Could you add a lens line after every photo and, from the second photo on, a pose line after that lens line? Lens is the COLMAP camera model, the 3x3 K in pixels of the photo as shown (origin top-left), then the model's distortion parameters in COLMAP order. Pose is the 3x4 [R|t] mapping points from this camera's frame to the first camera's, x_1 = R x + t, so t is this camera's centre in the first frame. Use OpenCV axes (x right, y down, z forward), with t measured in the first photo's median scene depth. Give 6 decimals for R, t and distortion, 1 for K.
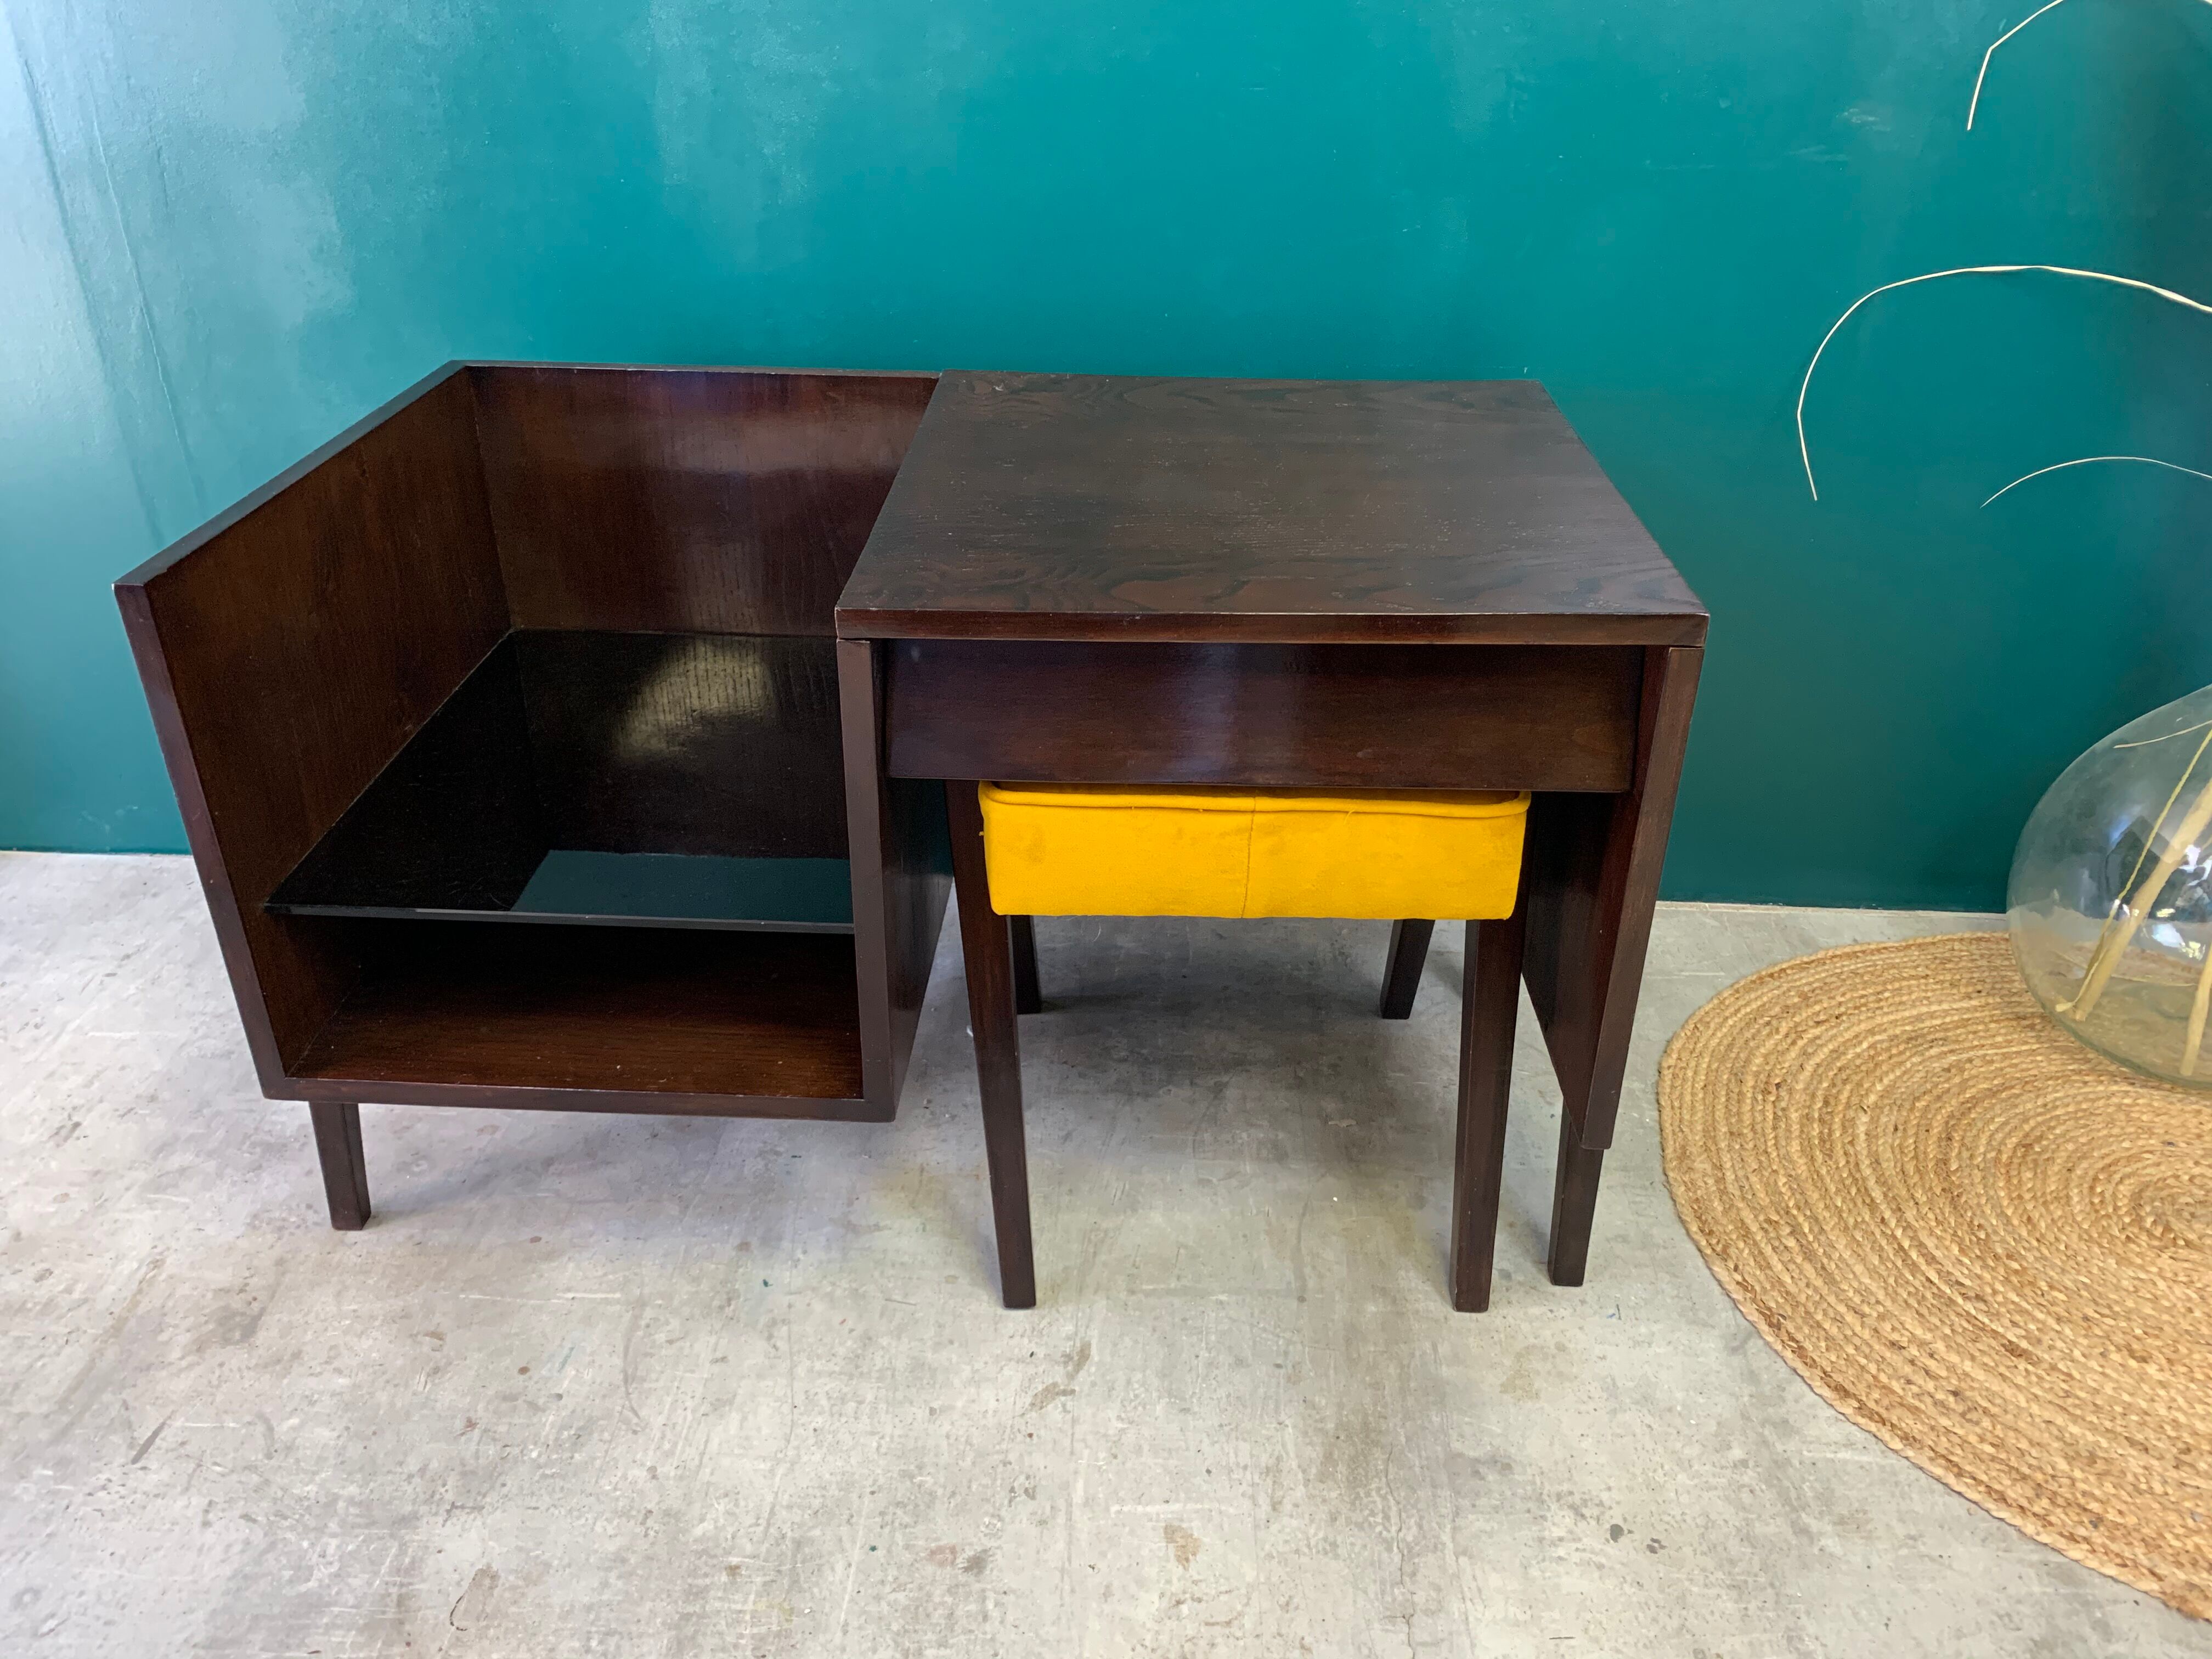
lens RADIAL K [[1699.1, 0, 1090.1], [0, 1699.1, 819.2], [0, 0, 1]] dist [0.004251, 0.000374]
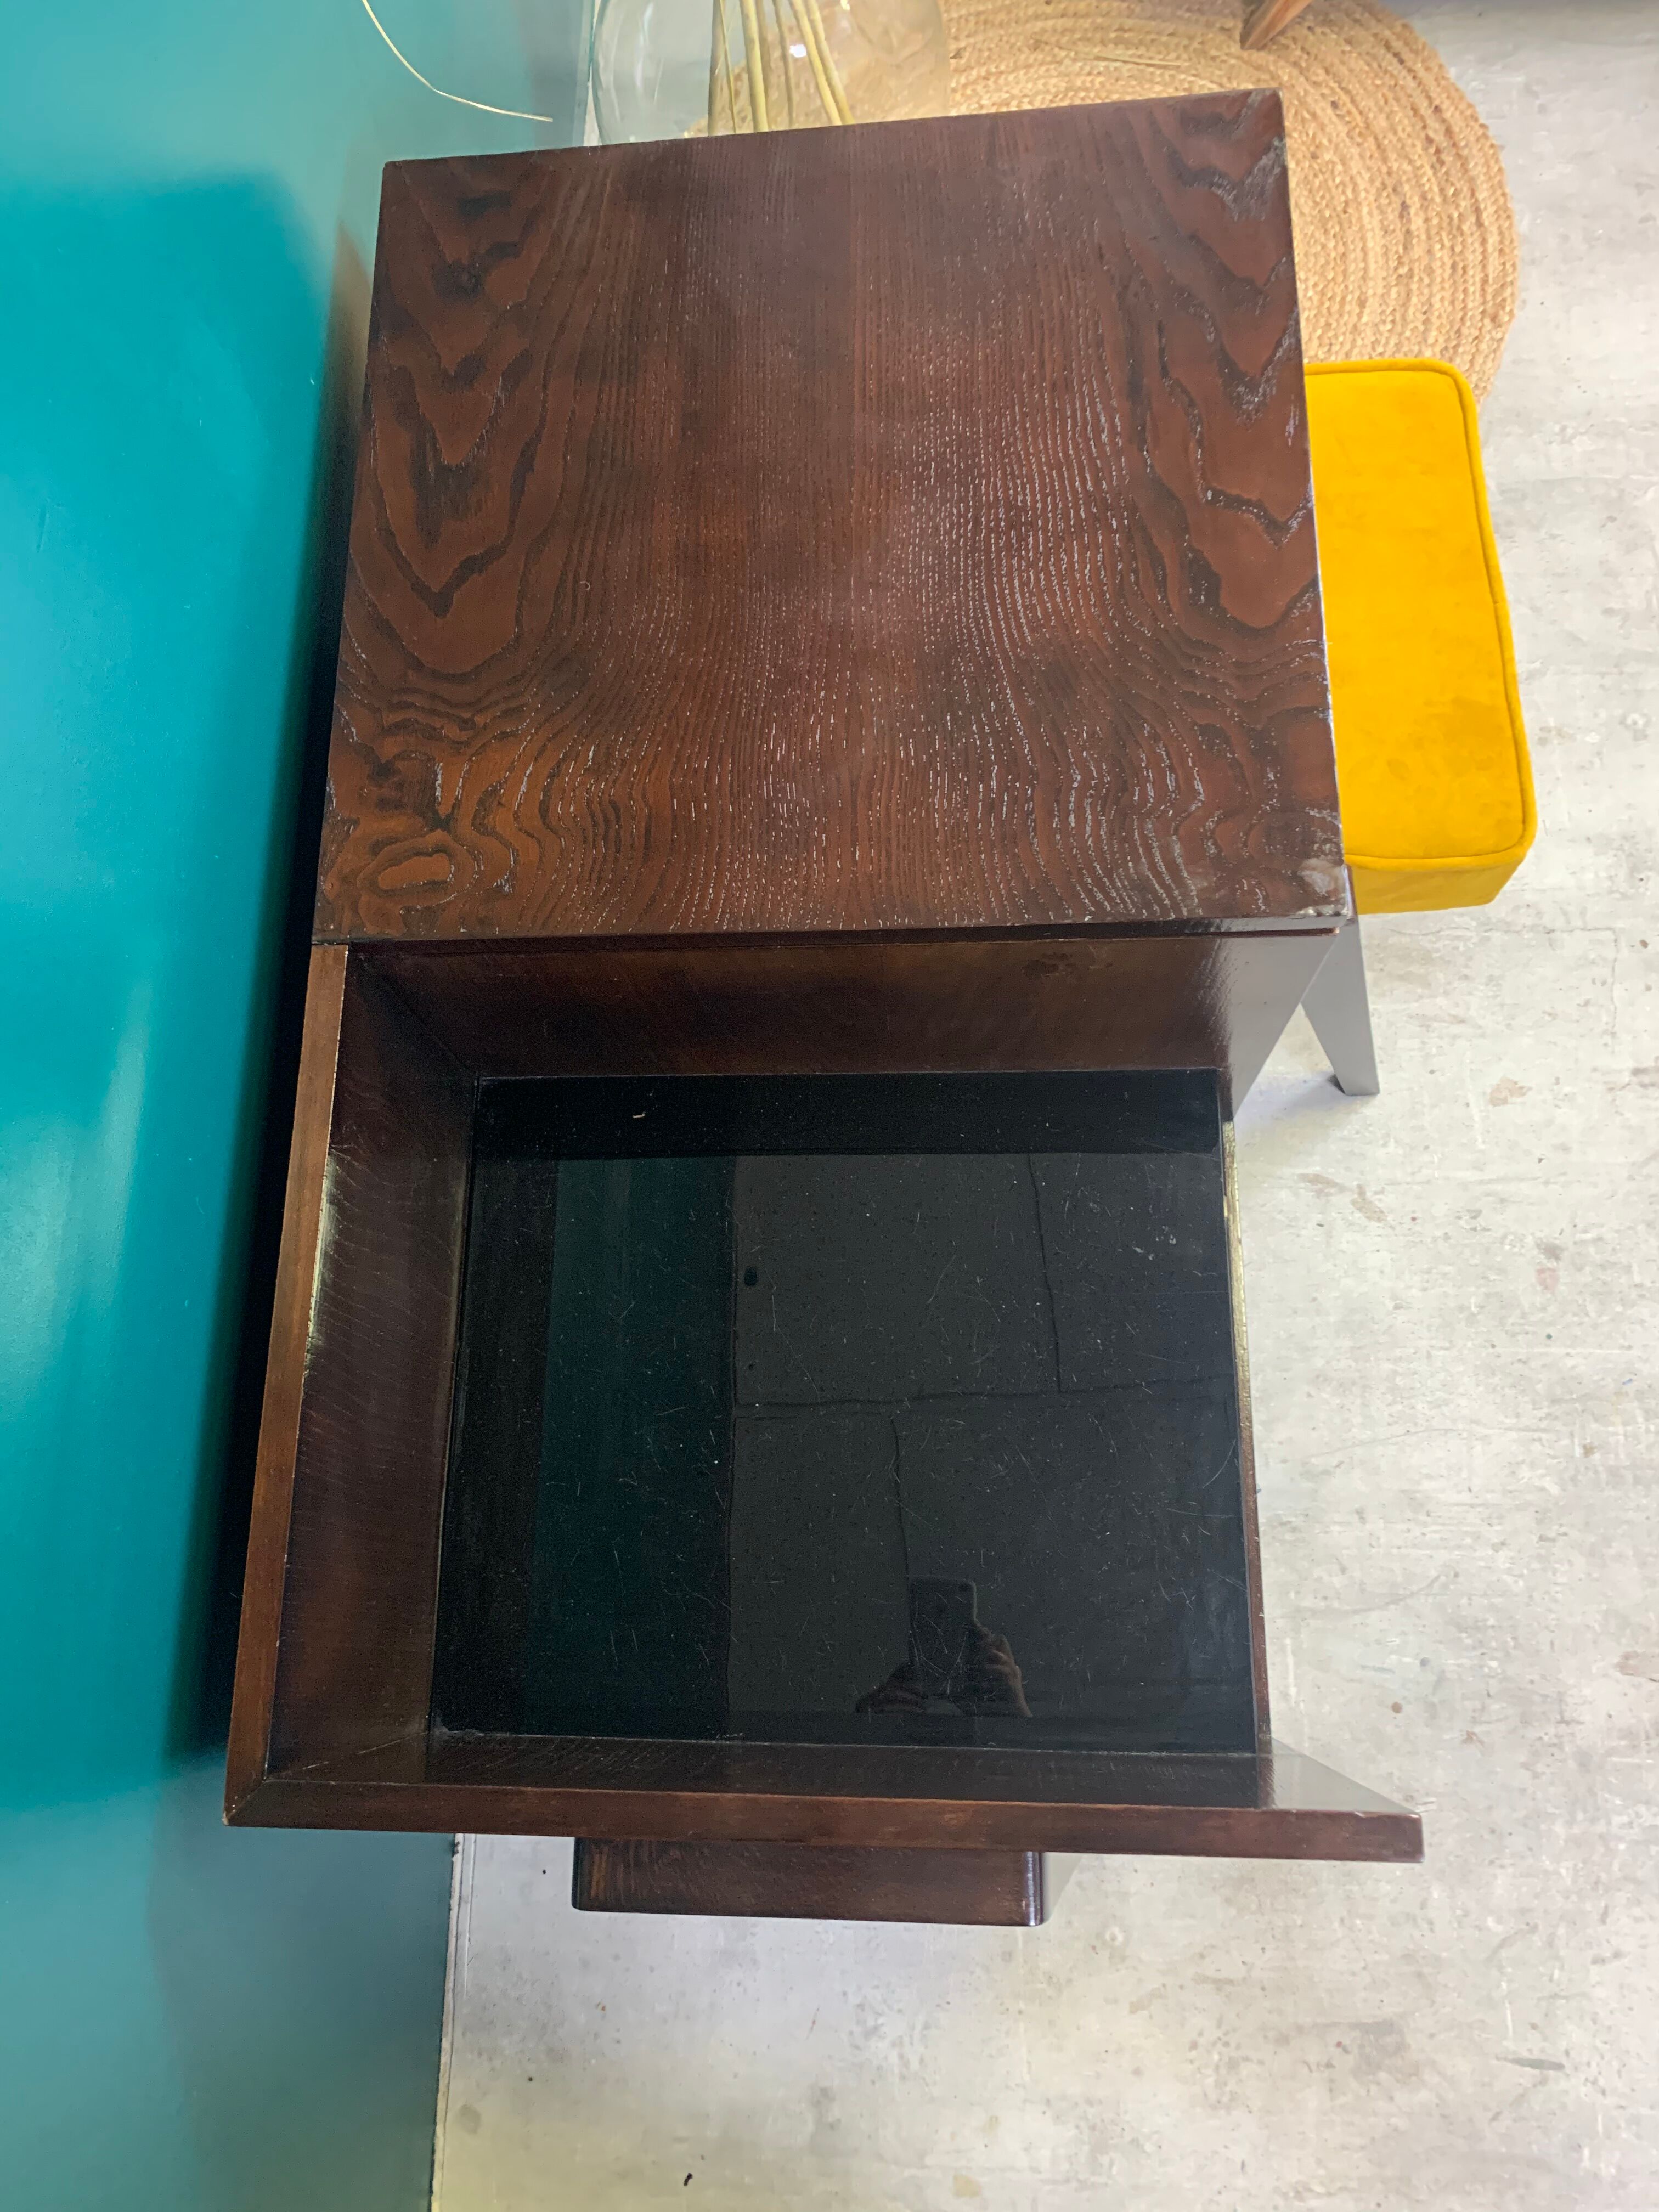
lens RADIAL K [[1699.1, 0, 794.9], [0, 1699.1, 1087.6], [0, 0, 1]] dist [0.004251, 0.000374]
pose [[-0.034697, -0.961854, 0.271355, -0.242601], [0.562347, 0.205666, 0.800917, -0.802263], [-0.826173, 0.180385, 0.533759, 0.694923]]
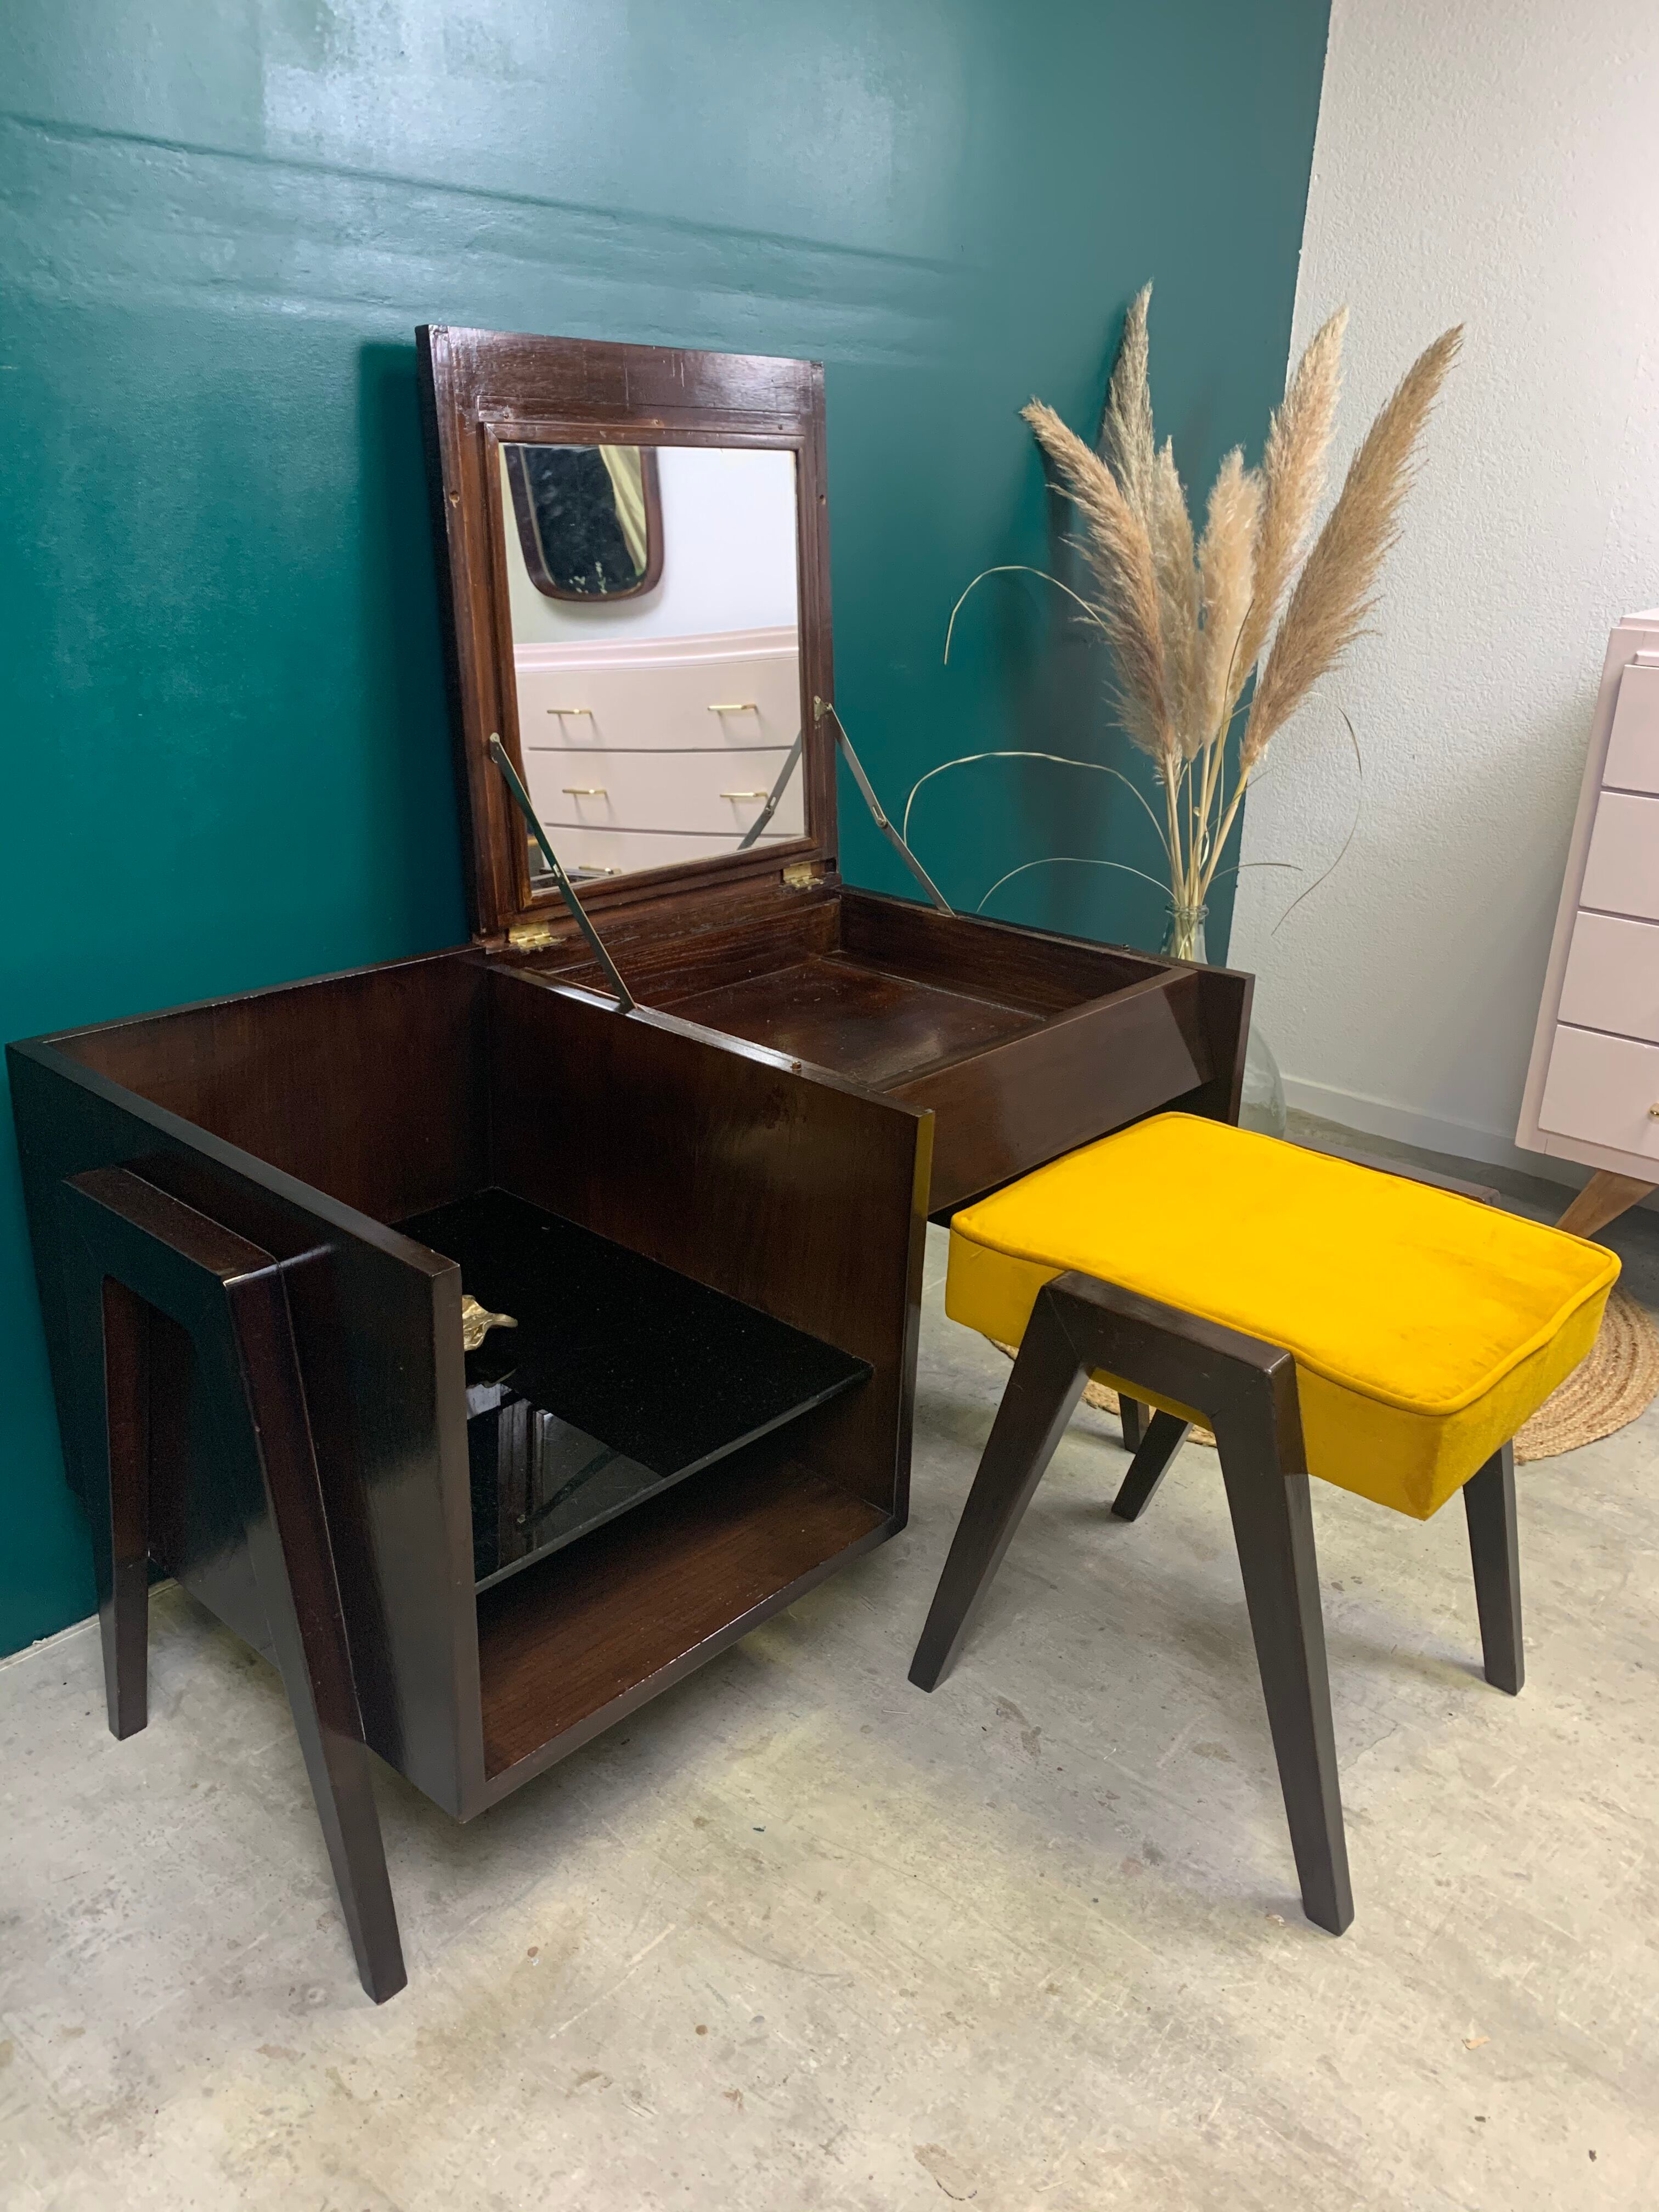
lens RADIAL K [[1699.1, 0, 812.8], [0, 1699.1, 1091.6], [0, 0, 1]] dist [0.004251, 0.000374]
pose [[0.627940, -0.263825, 0.732180, -0.862487], [0.356141, 0.933915, 0.031078, -0.171627], [-0.691993, 0.241244, 0.680402, 0.194570]]
